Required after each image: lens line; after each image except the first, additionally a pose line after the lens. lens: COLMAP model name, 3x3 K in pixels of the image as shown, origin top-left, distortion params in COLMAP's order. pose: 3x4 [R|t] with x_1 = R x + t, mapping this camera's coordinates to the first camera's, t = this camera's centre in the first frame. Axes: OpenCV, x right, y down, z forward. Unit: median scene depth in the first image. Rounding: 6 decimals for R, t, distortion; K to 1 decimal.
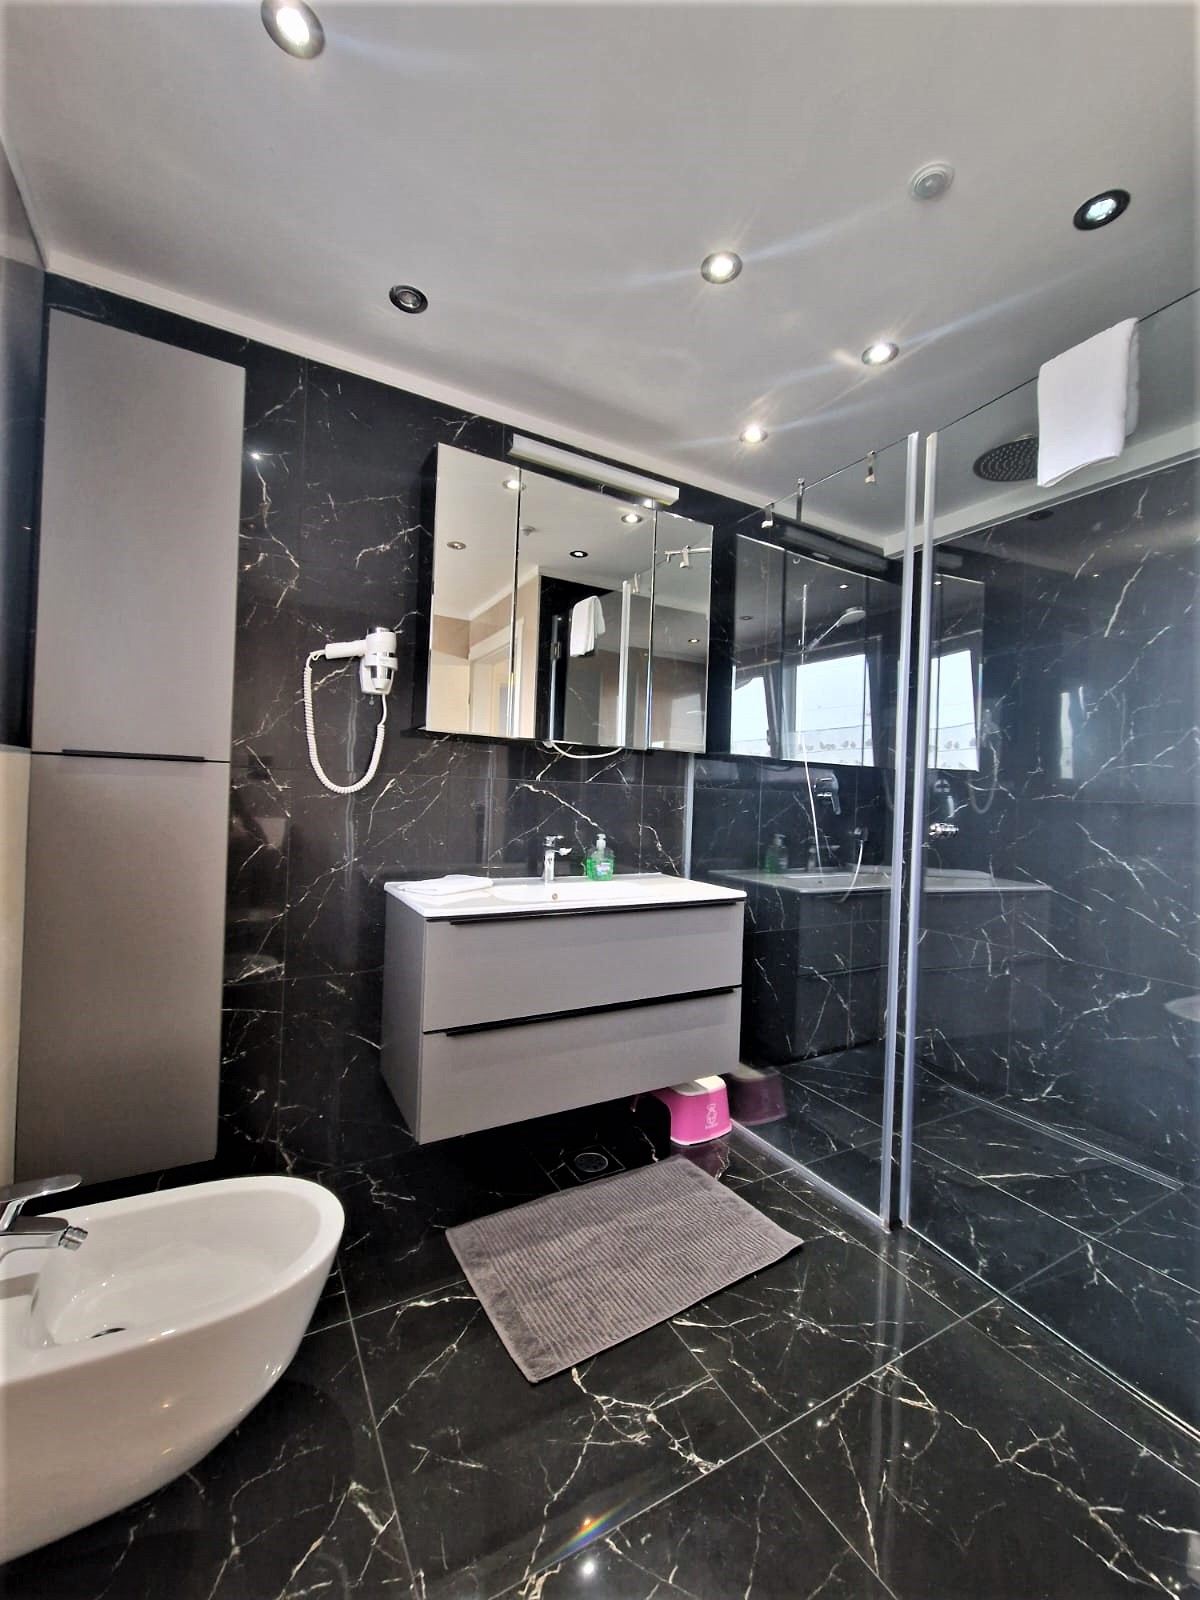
lens RADIAL K [[645.4, 0, 596.8], [0, 645.4, 792.4], [0, 0, 1]] dist [0.015671, -0.009917]
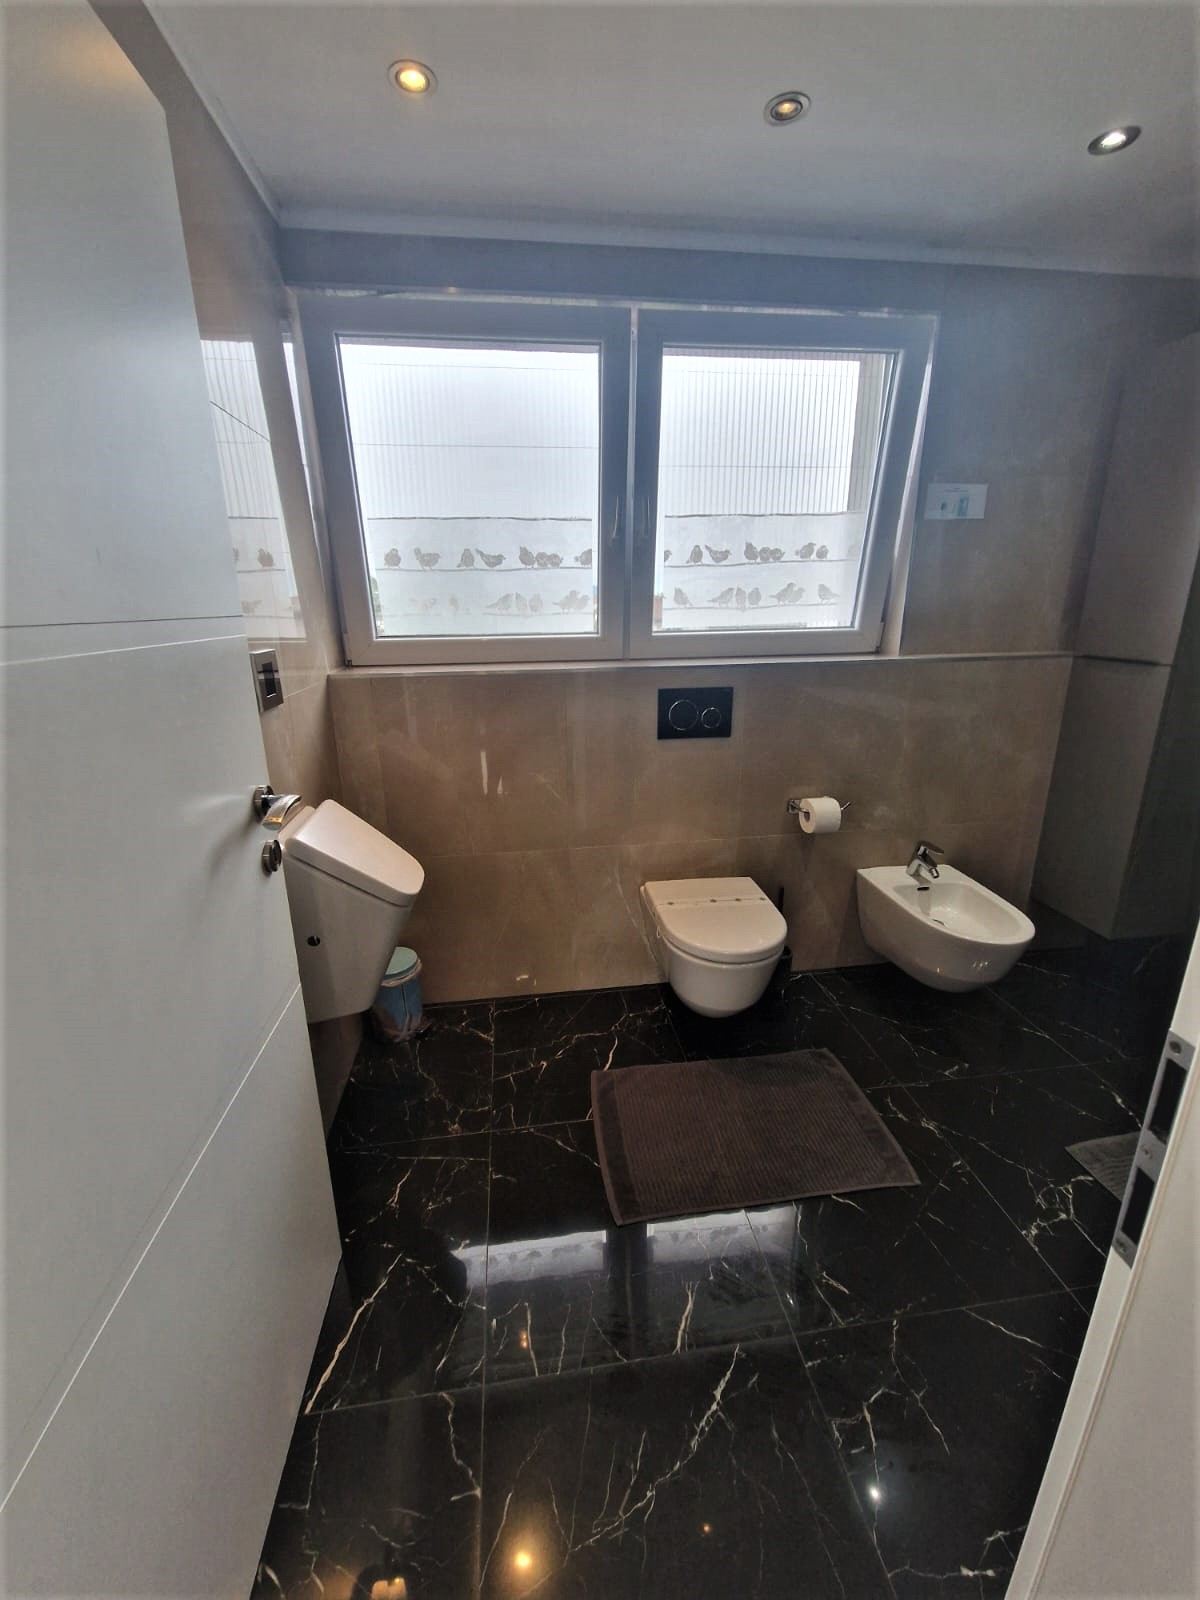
lens RADIAL K [[645.7, 0, 599.3], [0, 645.7, 791.3], [0, 0, 1]] dist [-0.001070, -0.000442]
pose [[-0.372912, 0.226879, -0.899701, 0.983195], [-0.000137, 0.969632, 0.244570, -0.109639], [0.927867, 0.091326, -0.361556, 0.385907]]
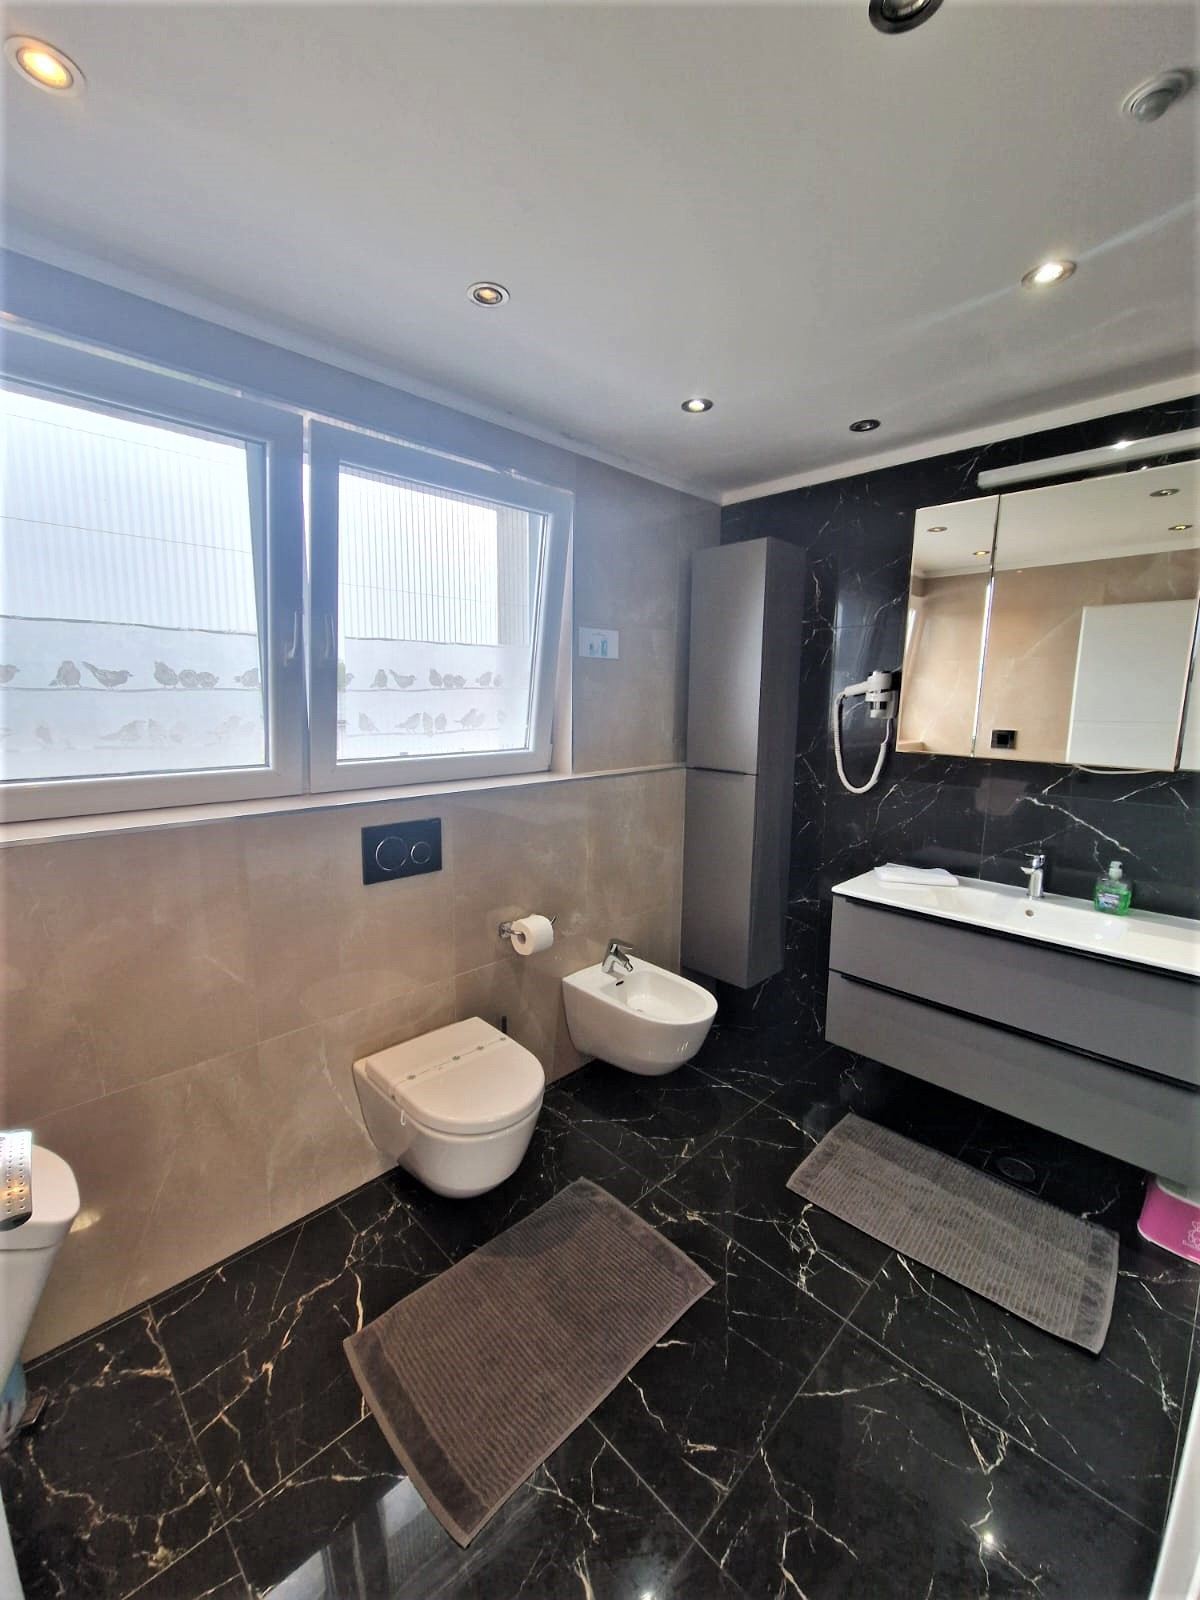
lens RADIAL K [[645.4, 0, 596.8], [0, 645.4, 792.4], [0, 0, 1]] dist [0.015671, -0.009917]
pose [[0.255225, 0.104485, -0.961220, 0.914838], [0.002262, 0.994077, 0.108657, -0.174010], [0.966879, -0.029906, 0.253477, 0.128664]]
